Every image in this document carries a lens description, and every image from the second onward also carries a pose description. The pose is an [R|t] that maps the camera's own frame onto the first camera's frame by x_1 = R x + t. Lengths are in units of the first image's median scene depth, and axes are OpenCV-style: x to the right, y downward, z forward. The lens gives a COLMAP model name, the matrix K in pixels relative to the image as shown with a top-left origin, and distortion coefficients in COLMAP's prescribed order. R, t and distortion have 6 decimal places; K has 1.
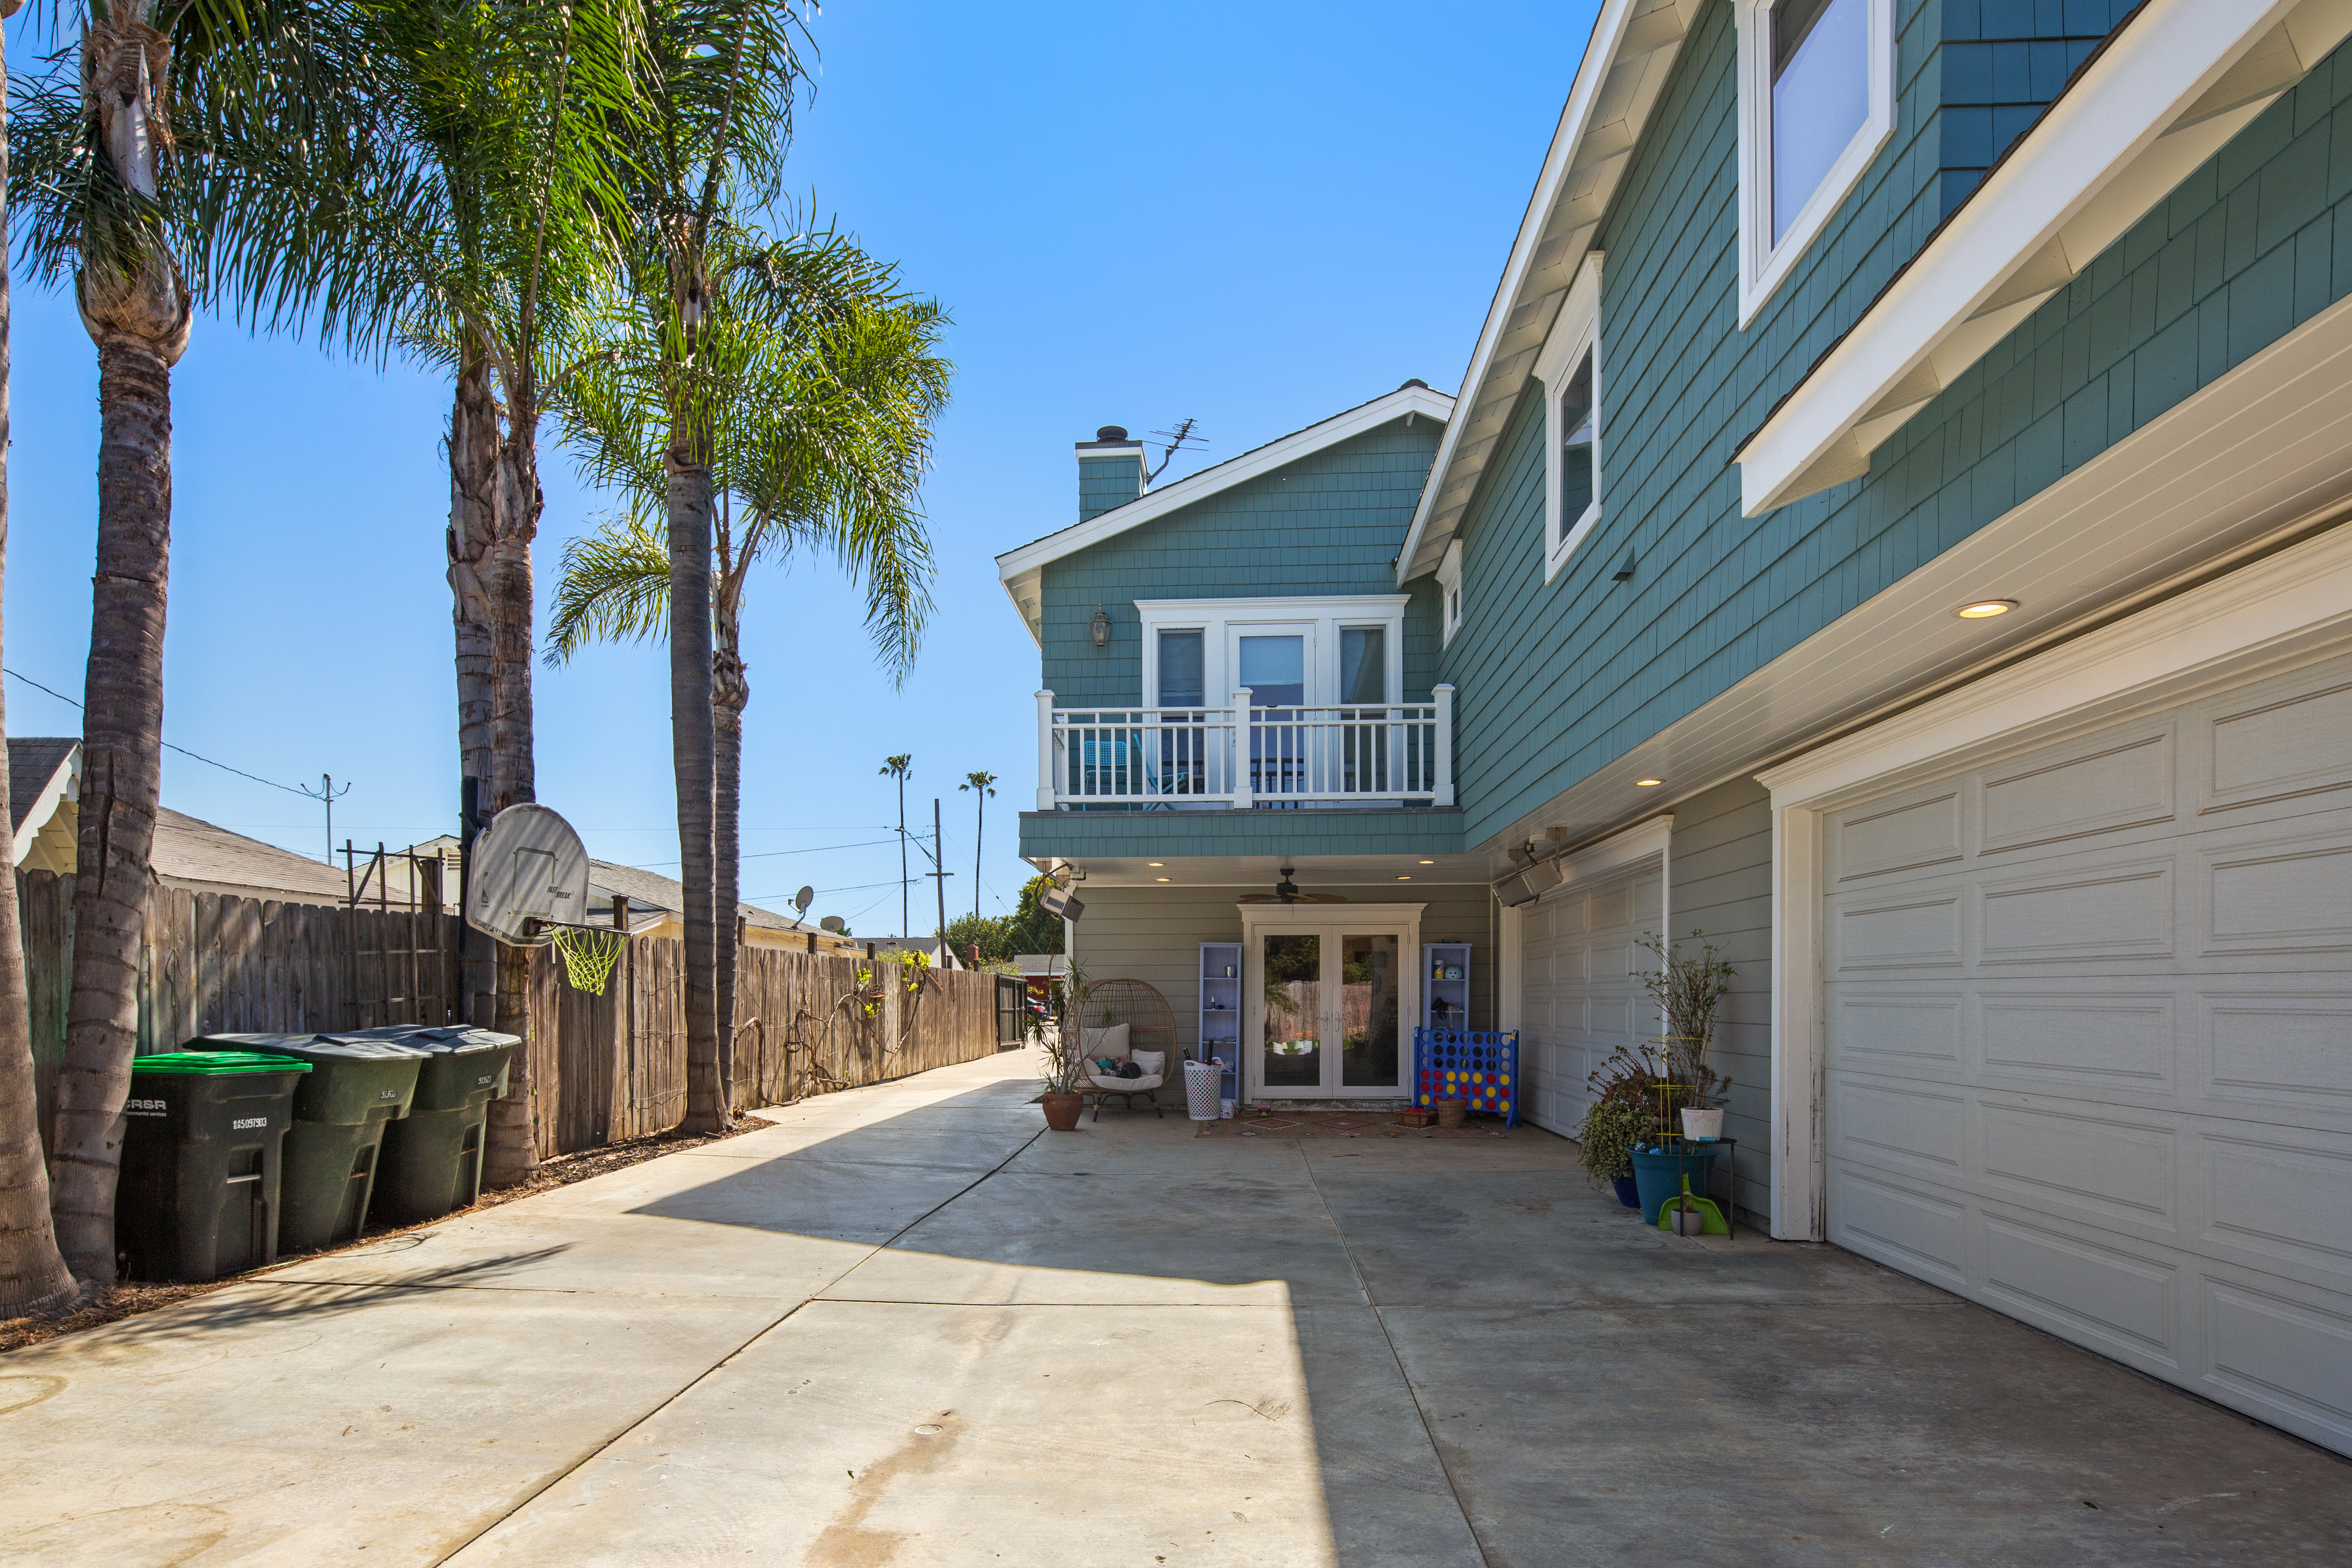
lens RADIAL K [[1200.7, 0, 1165.9], [0, 1200.7, 1003.2], [0, 0, 1]] dist [0.042810, 0.000304]
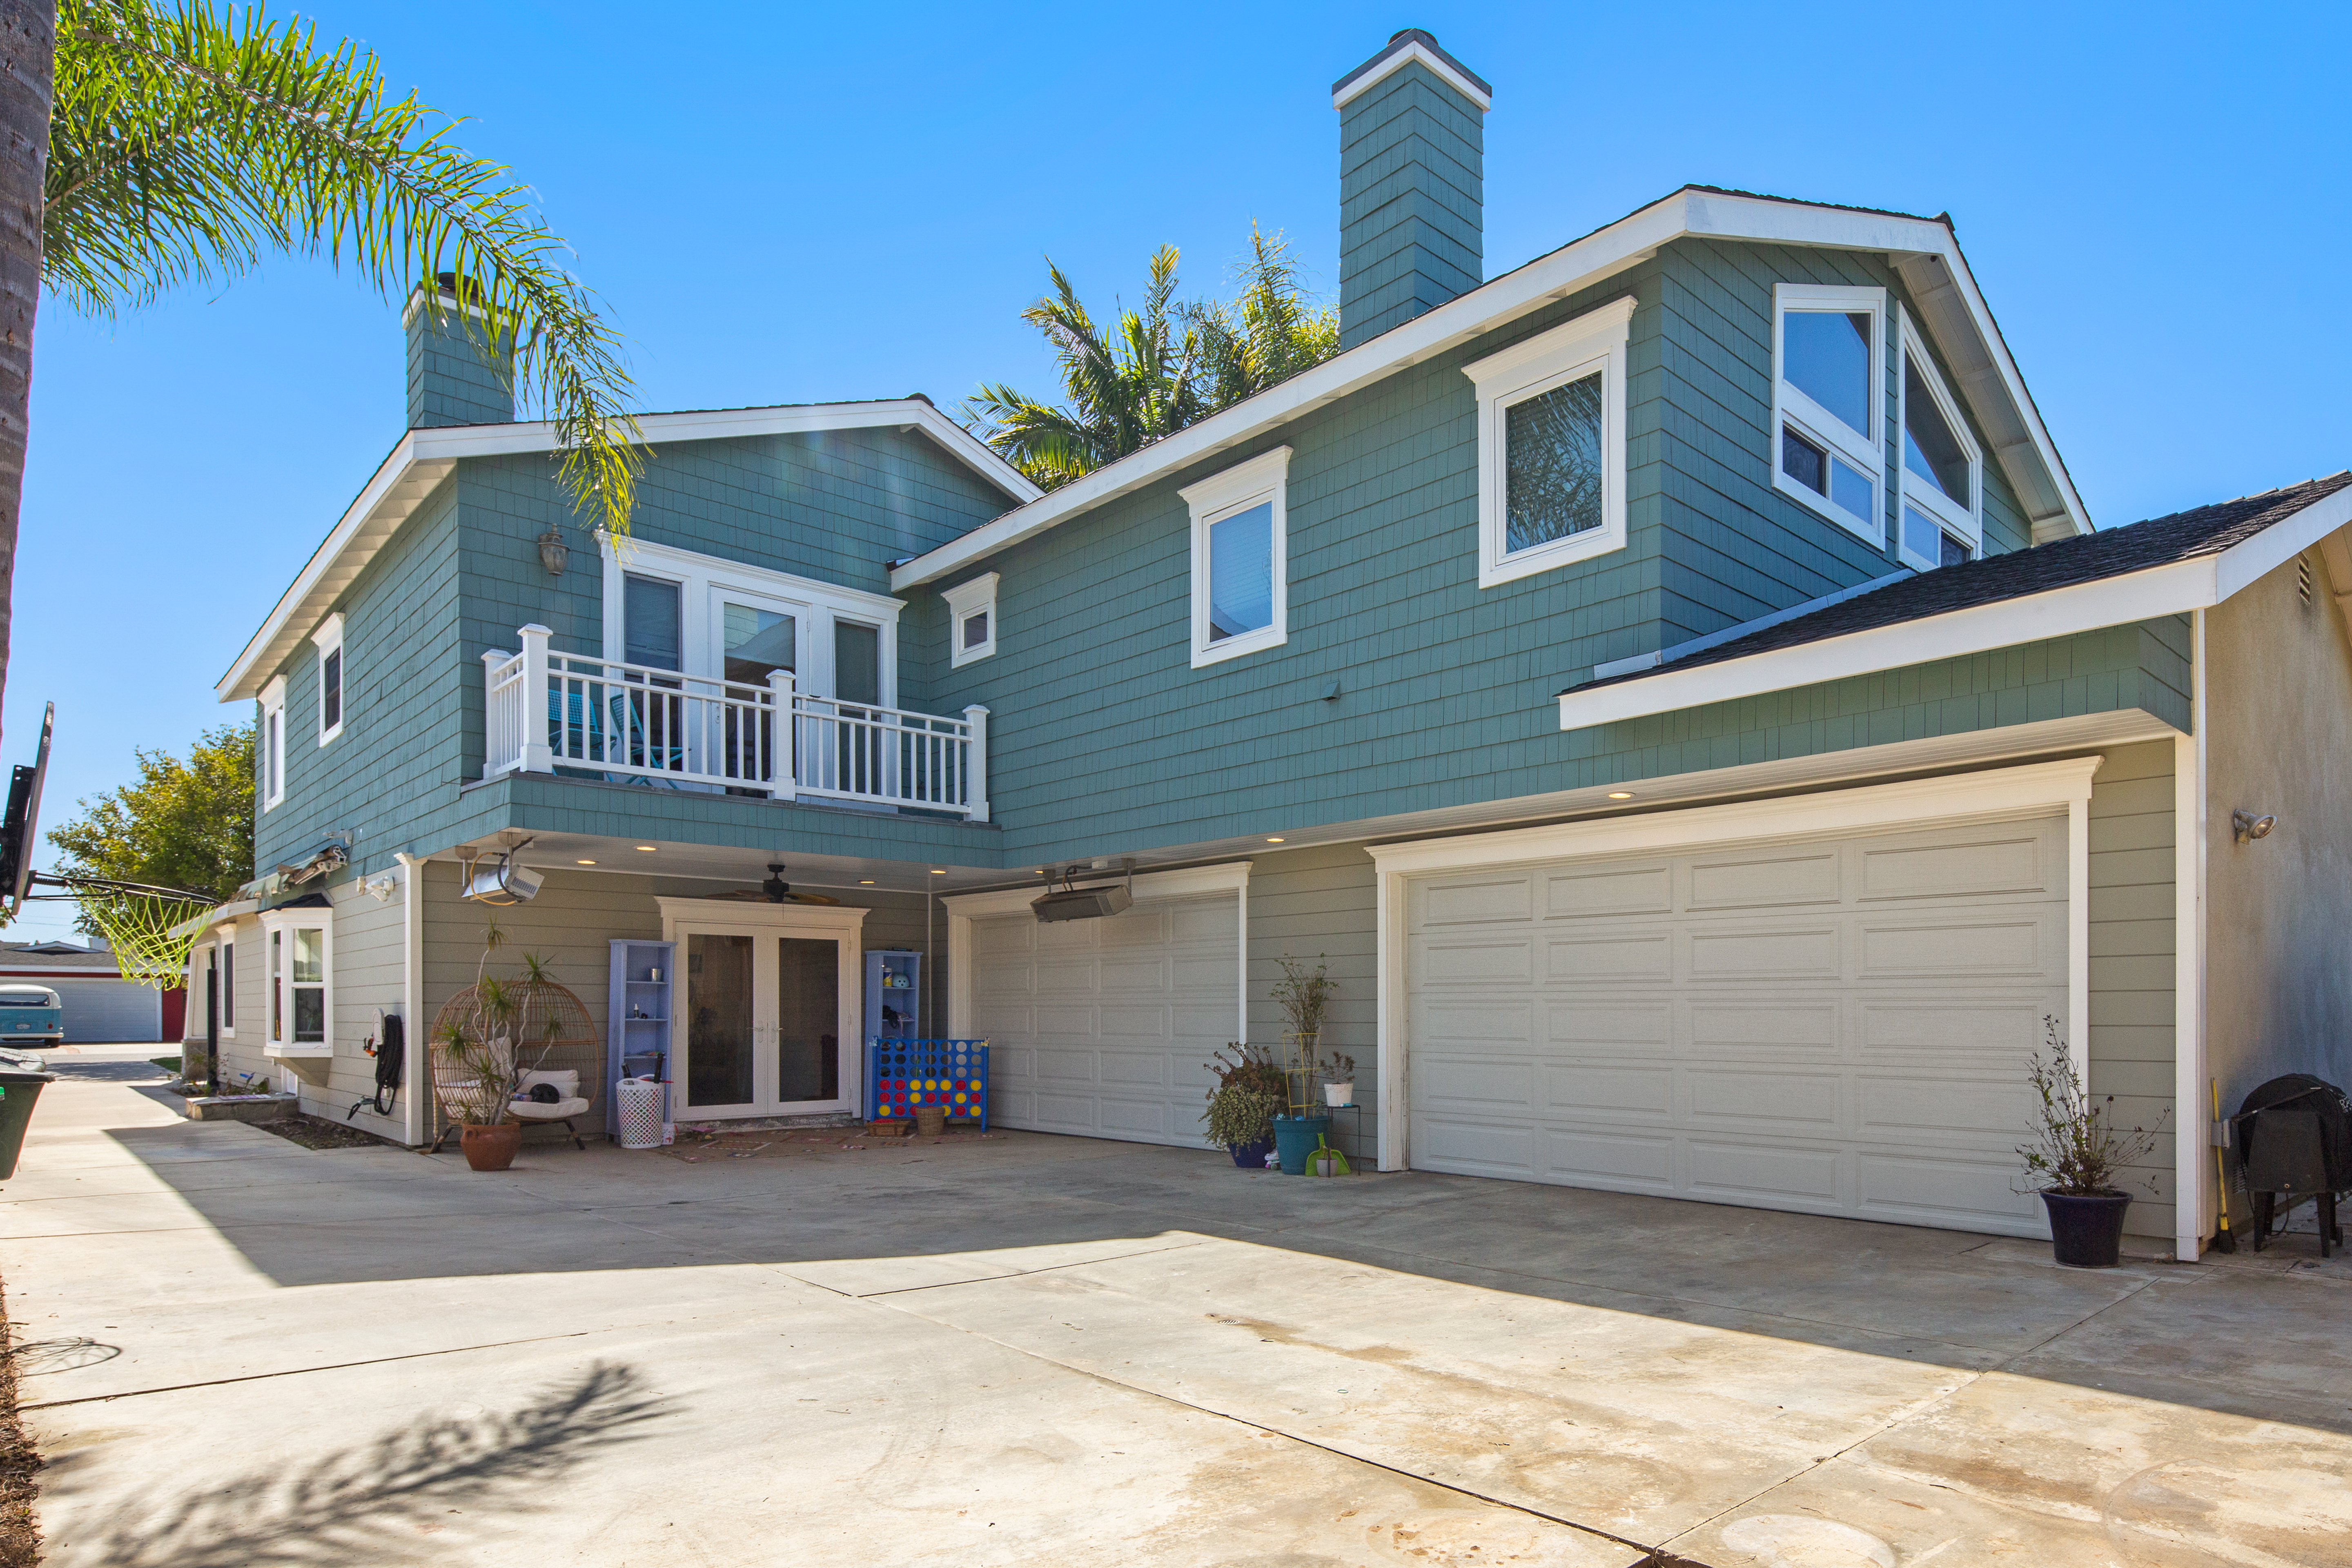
lens RADIAL K [[1340.4, 0, 1367.4], [0, 1340.4, 1023.3], [0, 0, 1]] dist [-0.000222, 0.000168]
pose [[0.660338, -0.003866, 0.750959, -0.377225], [0.002329, 0.999992, 0.003101, 0.007300], [-0.750965, -0.000299, 0.660342, -0.017839]]
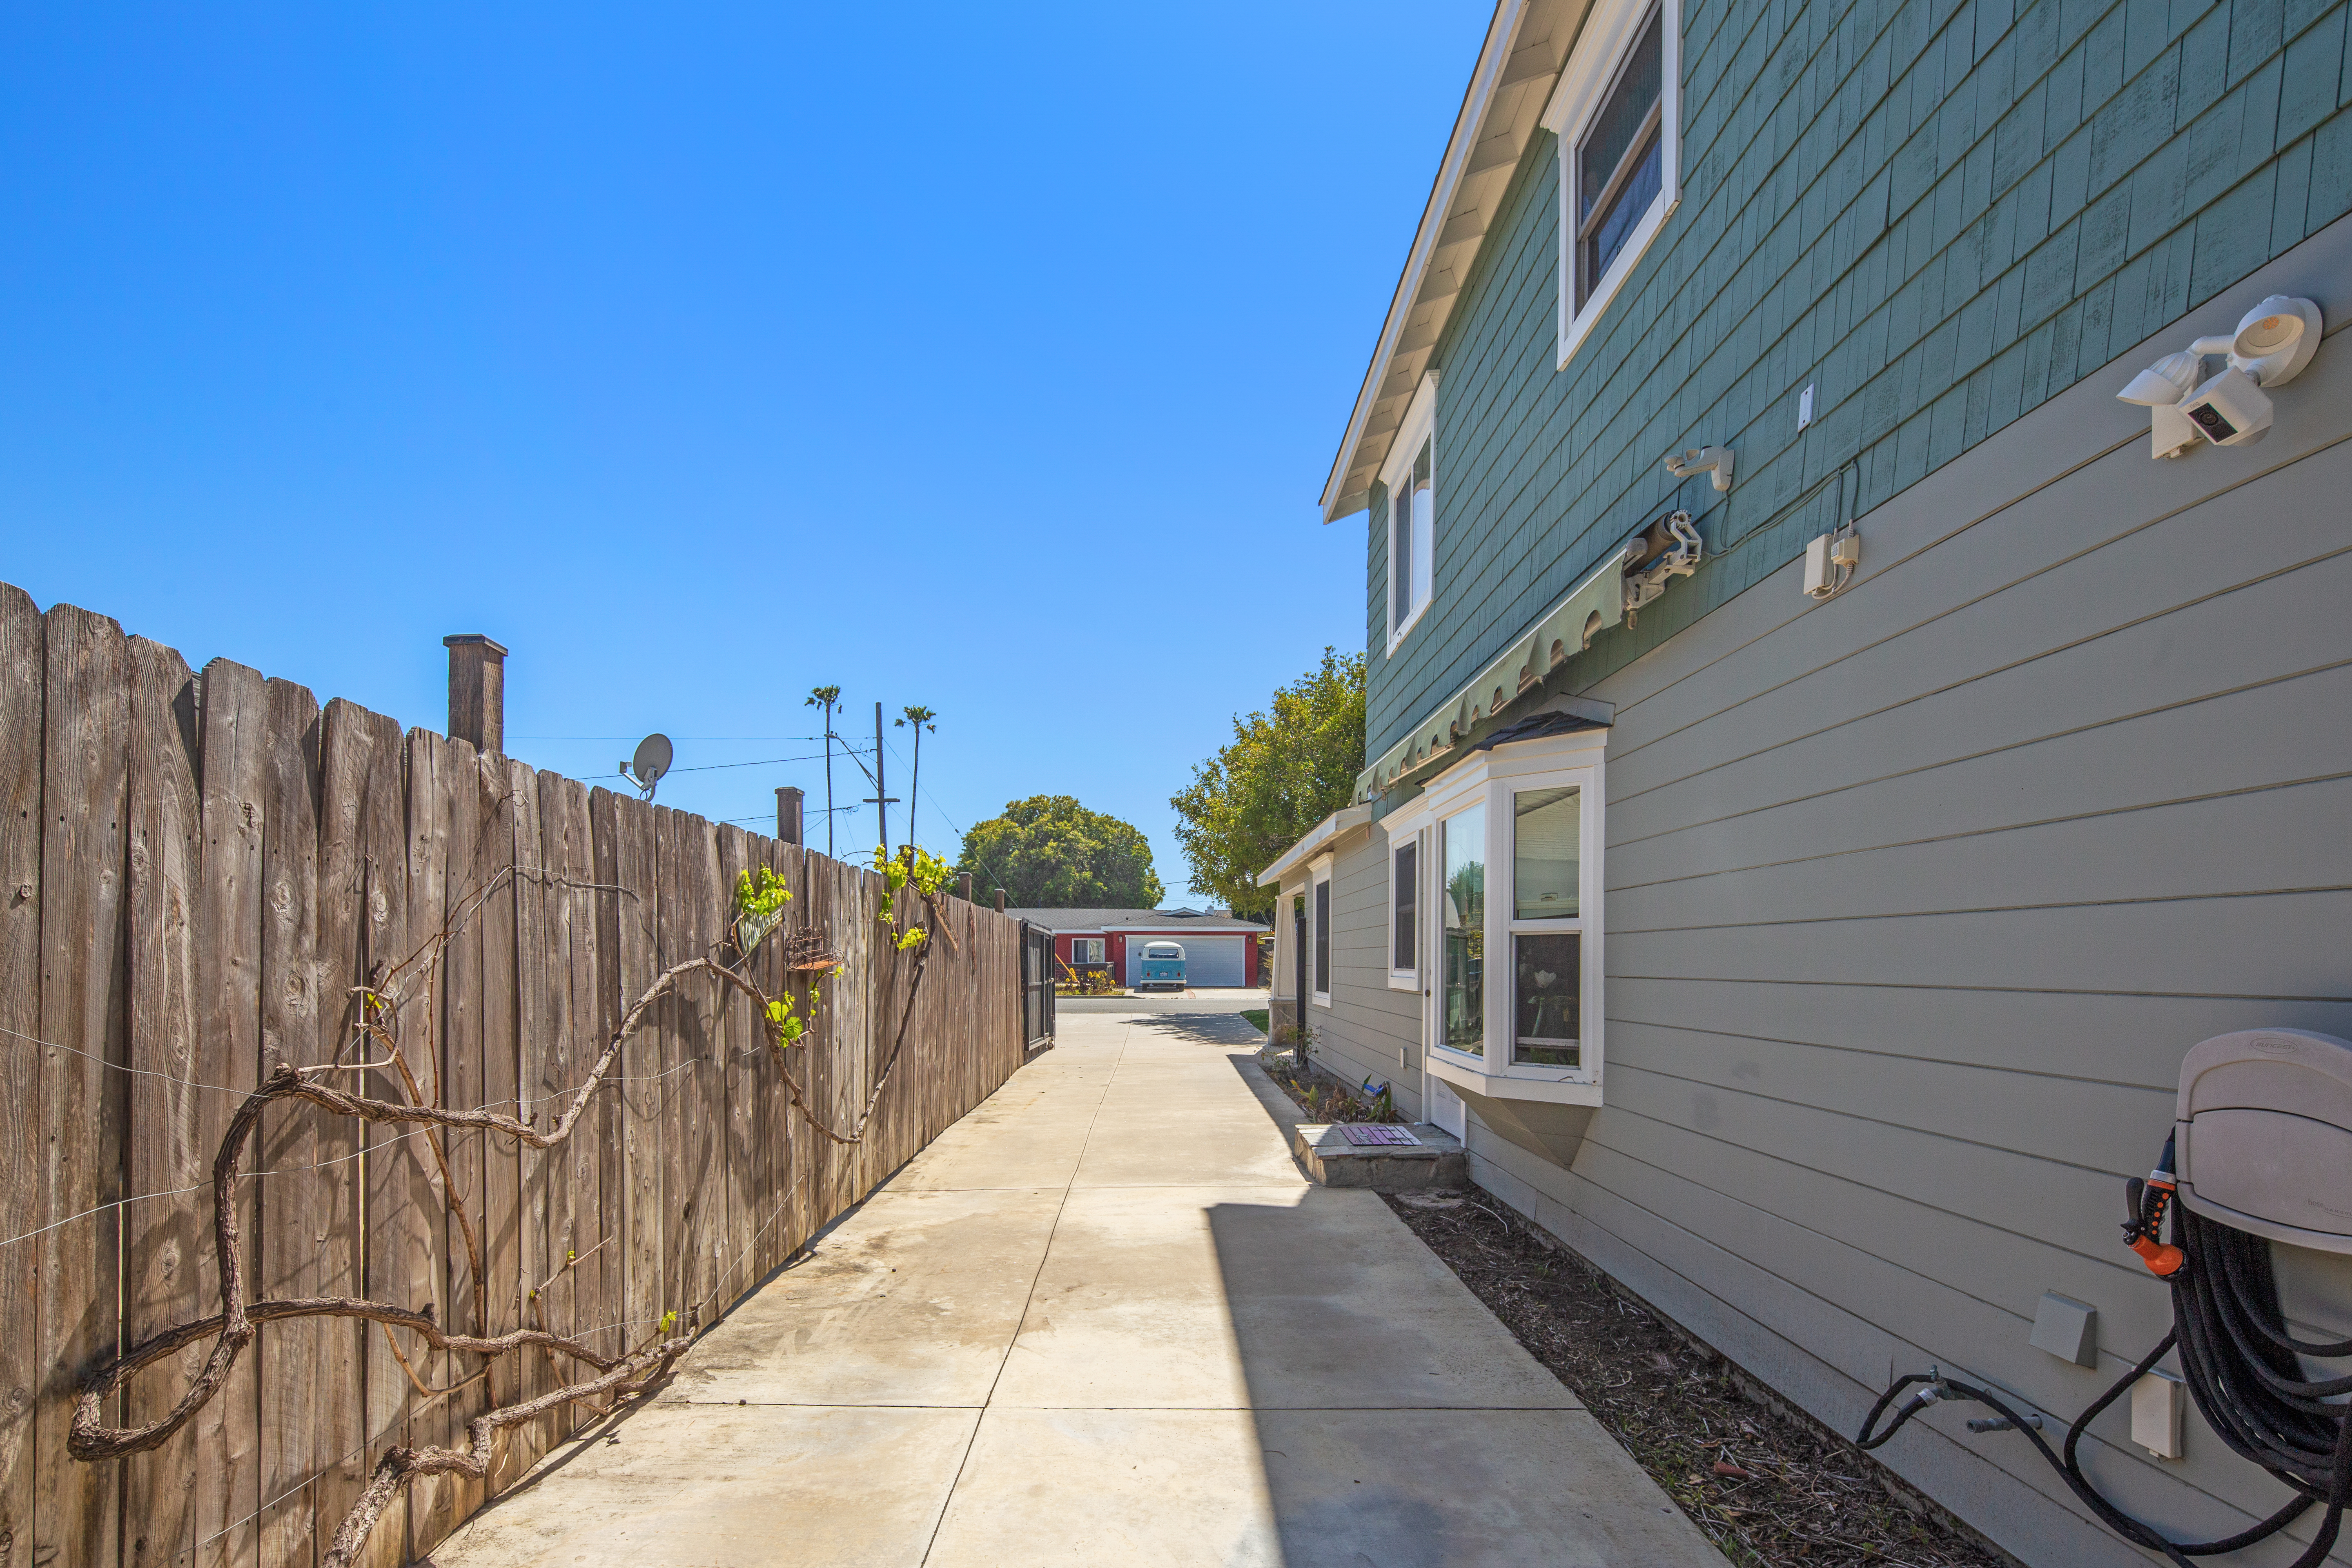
lens RADIAL K [[1200.7, 0, 1165.9], [0, 1200.7, 1003.2], [0, 0, 1]] dist [0.042810, 0.000304]
pose [[0.998566, -0.002818, 0.053462, -0.264413], [0.001164, 0.999520, 0.030959, -0.011703], [-0.053523, -0.030852, 0.998090, 1.063568]]
